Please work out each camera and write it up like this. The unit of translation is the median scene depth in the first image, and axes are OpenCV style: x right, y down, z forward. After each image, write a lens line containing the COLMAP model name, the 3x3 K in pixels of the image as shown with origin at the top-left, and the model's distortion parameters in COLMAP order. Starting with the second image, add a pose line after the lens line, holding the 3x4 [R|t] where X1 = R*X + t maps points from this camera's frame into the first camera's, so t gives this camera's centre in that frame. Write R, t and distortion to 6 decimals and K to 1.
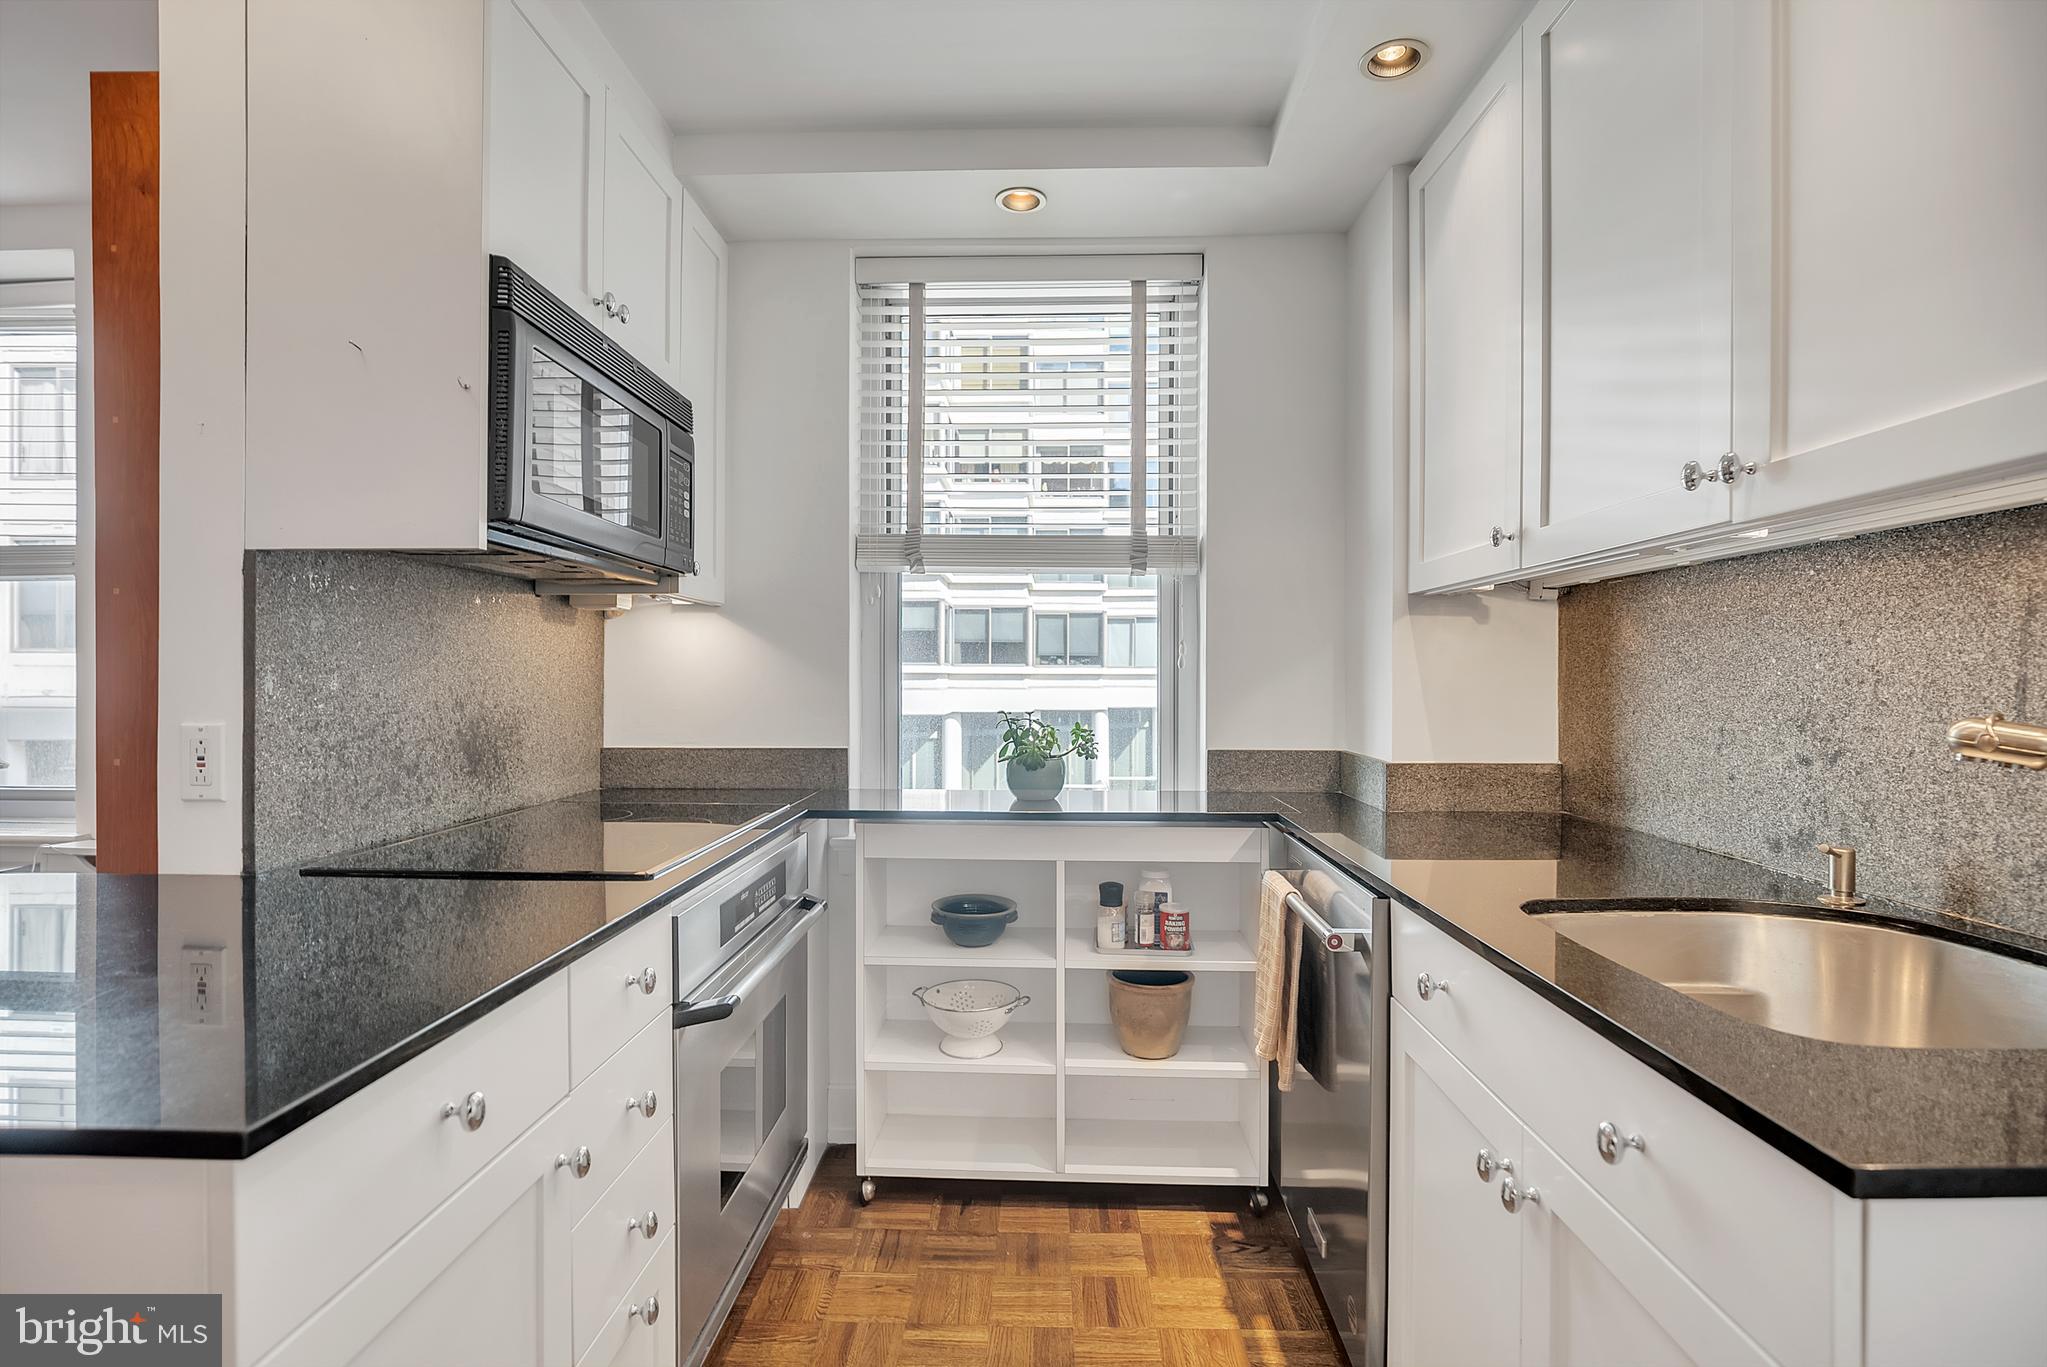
lens RADIAL K [[989.6, 0, 1023.5], [0, 989.6, 683.5], [0, 0, 1]] dist [-0.013610, 0.000260]
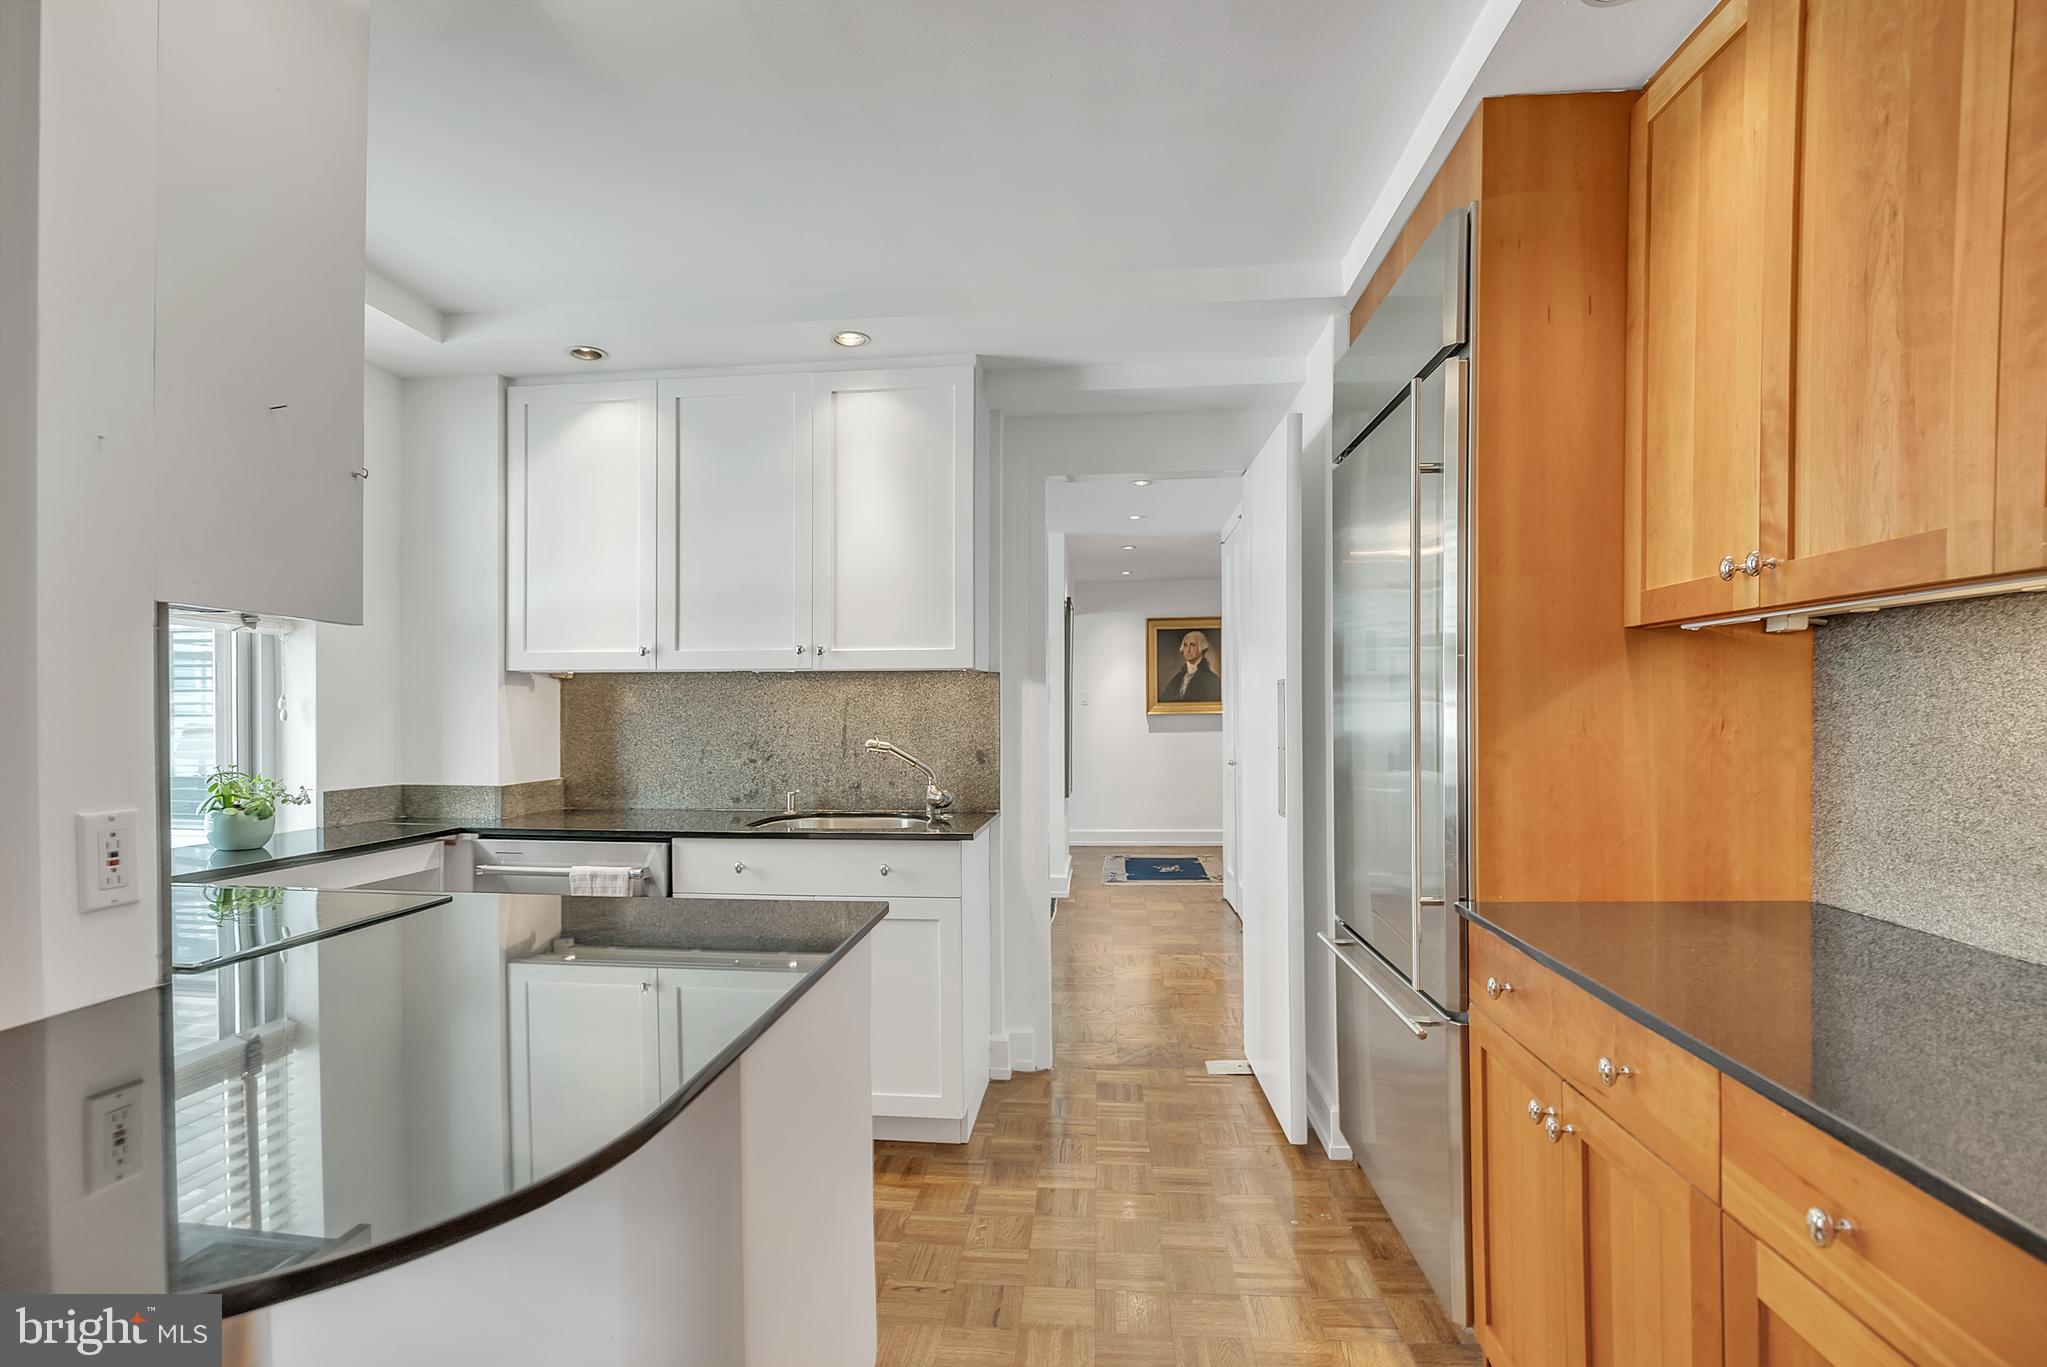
lens RADIAL K [[978.7, 0, 1025.8], [0, 978.7, 715.2], [0, 0, 1]] dist [-0.024553, 0.000744]
pose [[0.071345, -0.003861, 0.997444, -1.118034], [0.008281, 0.999960, 0.003279, -0.024633], [-0.997417, 0.008025, 0.071374, 0.137545]]
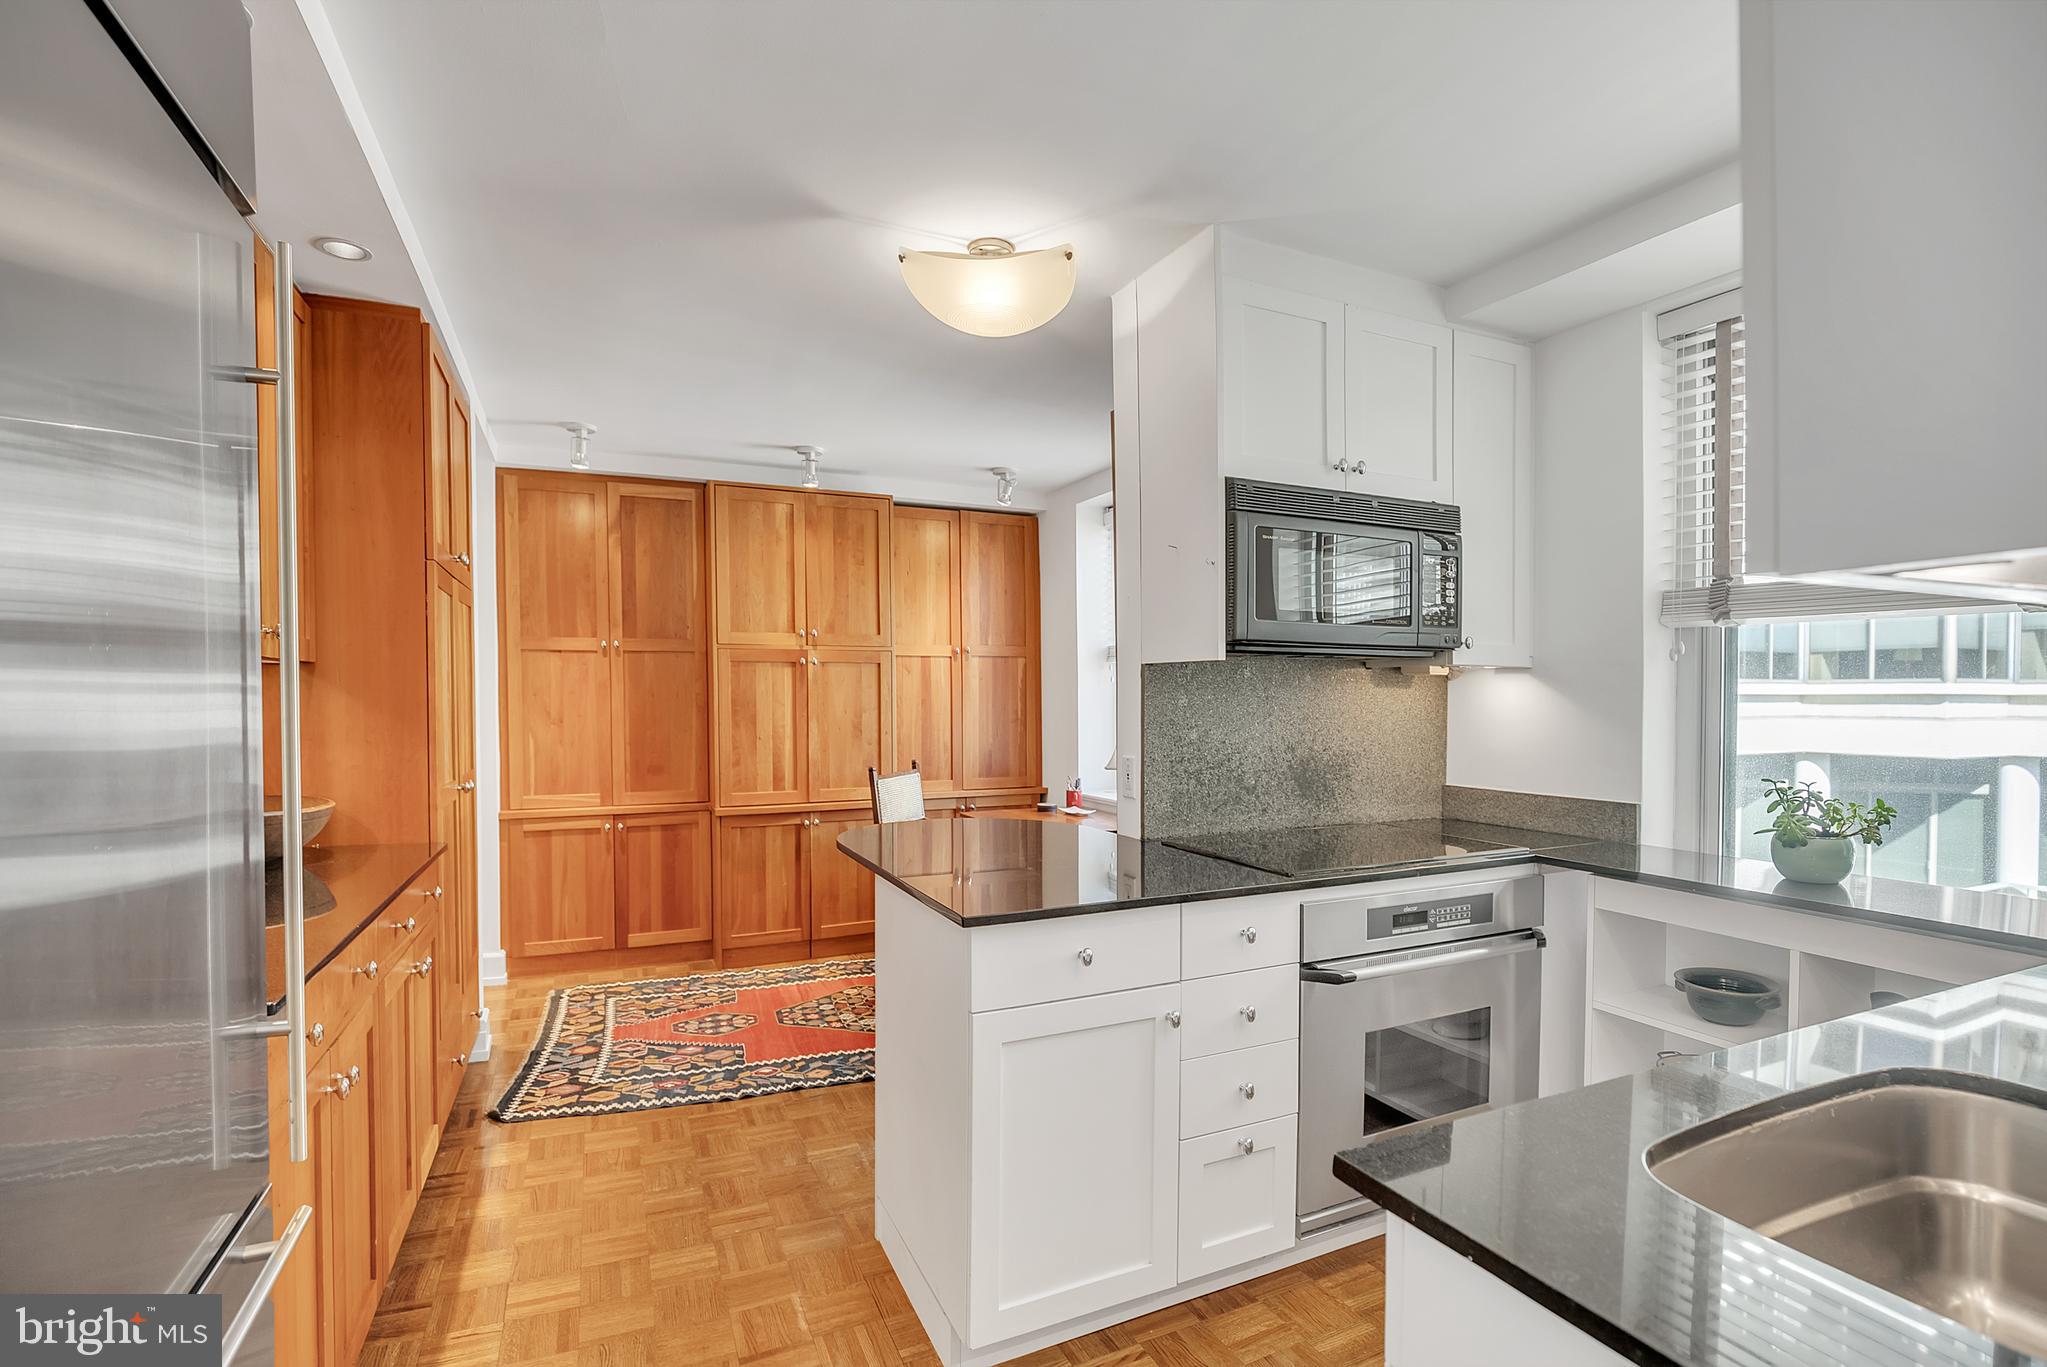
lens RADIAL K [[978.7, 0, 1025.8], [0, 978.7, 715.2], [0, 0, 1]] dist [-0.024553, 0.000744]
pose [[0.469249, 0.017277, -0.882897, 0.507135], [-0.008067, 0.999851, 0.015278, -0.045394], [0.883029, -0.000047, 0.469318, -0.033469]]
